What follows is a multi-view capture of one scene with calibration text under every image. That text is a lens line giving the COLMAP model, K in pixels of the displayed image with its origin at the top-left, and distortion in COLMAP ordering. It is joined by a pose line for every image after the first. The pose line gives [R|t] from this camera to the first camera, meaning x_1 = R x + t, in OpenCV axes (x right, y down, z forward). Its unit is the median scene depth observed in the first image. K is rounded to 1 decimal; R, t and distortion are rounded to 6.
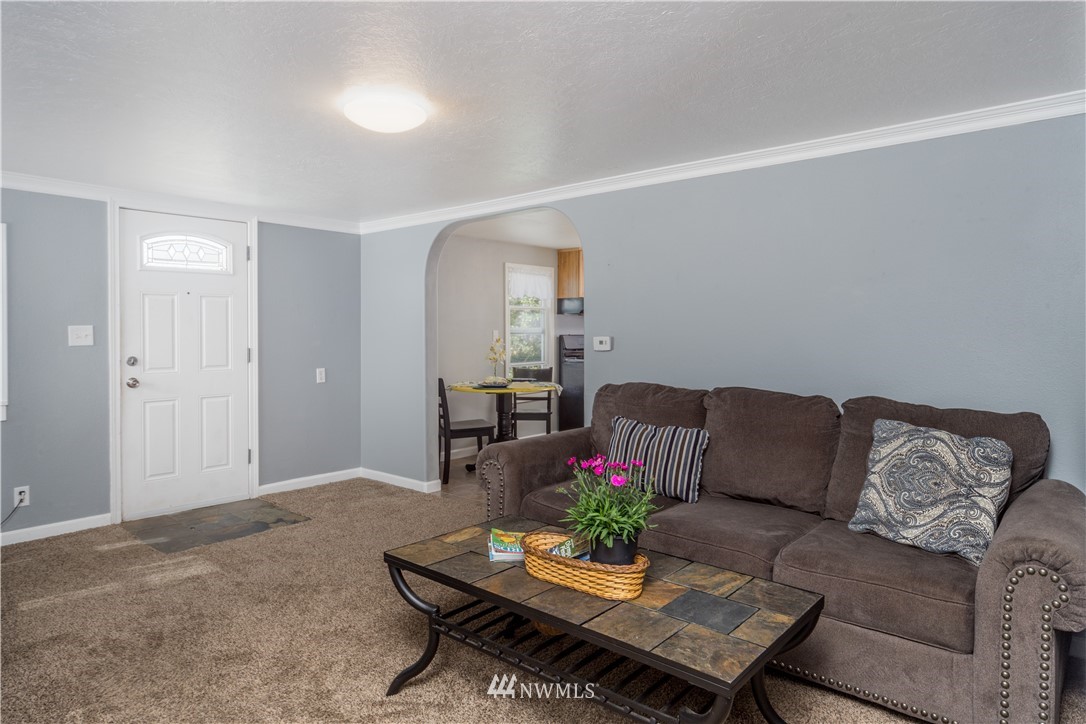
lens RADIAL K [[657.9, 0, 569.8], [0, 657.9, 338.0], [0, 0, 1]] dist [0.001647, 0.001887]
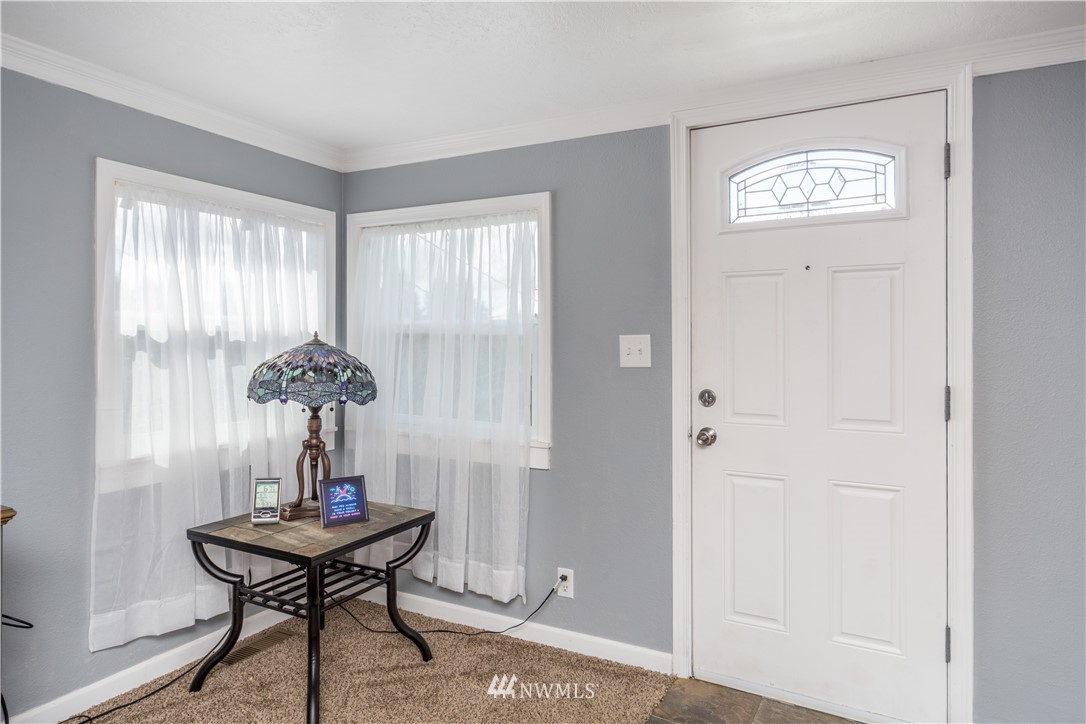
lens RADIAL K [[657.9, 0, 541.6], [0, 657.9, 342.3], [0, 0, 1]] dist [0.001647, 0.001887]
pose [[0.209787, -0.001249, -0.977746, -0.127967], [-0.015439, 0.999870, -0.004590, -0.006131], [0.977625, 0.016058, 0.209741, 0.648910]]
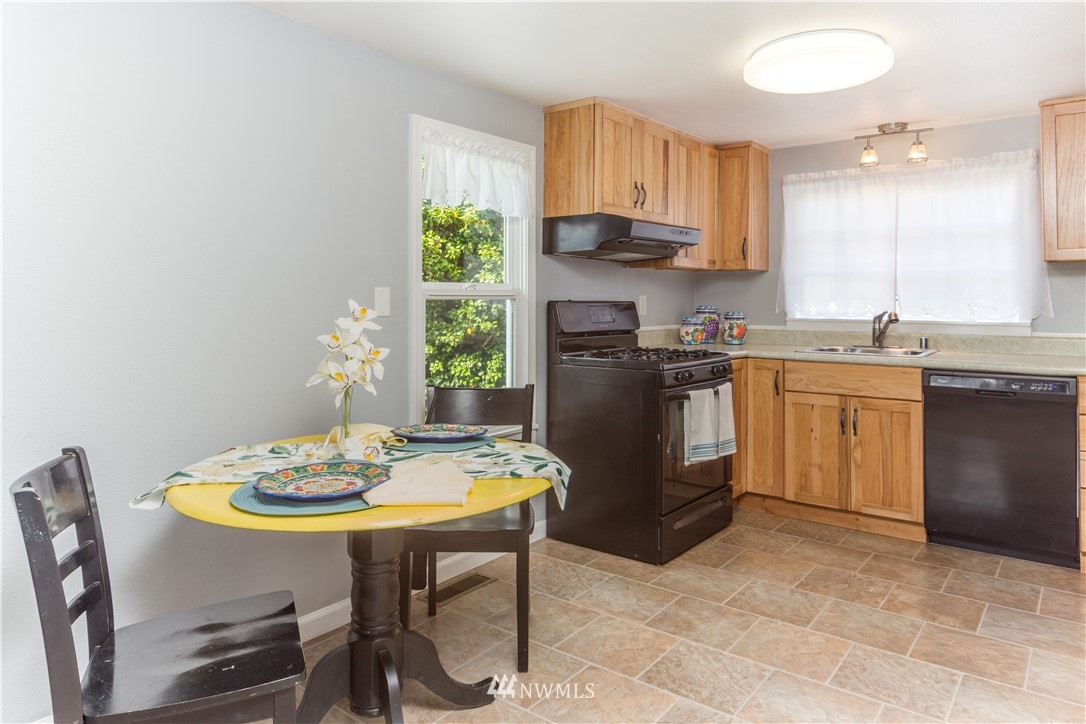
lens RADIAL K [[688.6, 0, 566.2], [0, 688.6, 293.6], [0, 0, 1]] dist [0.017307, 0.002474]
pose [[0.999526, -0.000104, 0.030774, -0.027453], [0.000780, 0.999759, -0.021949, 0.000817], [-0.030764, 0.021963, 0.999285, 0.825492]]
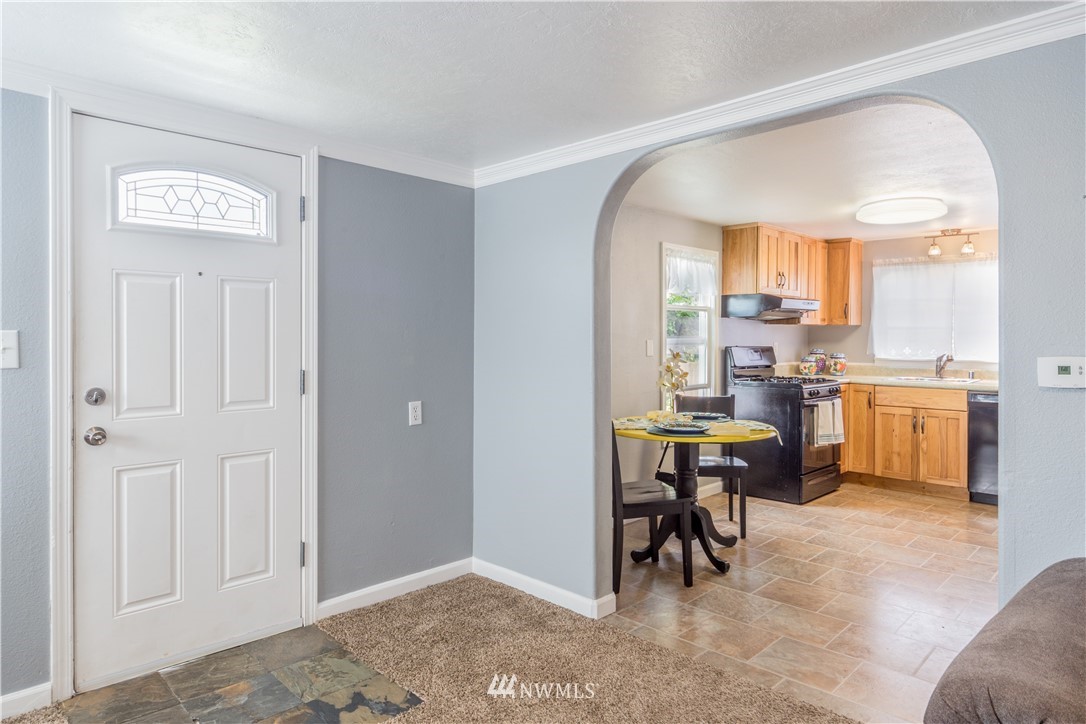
lens RADIAL K [[657.9, 0, 562.6], [0, 657.9, 342.4], [0, 0, 1]] dist [0.001647, 0.001887]
pose [[0.997156, 0.003153, -0.075299, -0.208923], [-0.003627, 0.999974, -0.006158, -0.006332], [0.075277, 0.006414, 0.997142, 0.424972]]
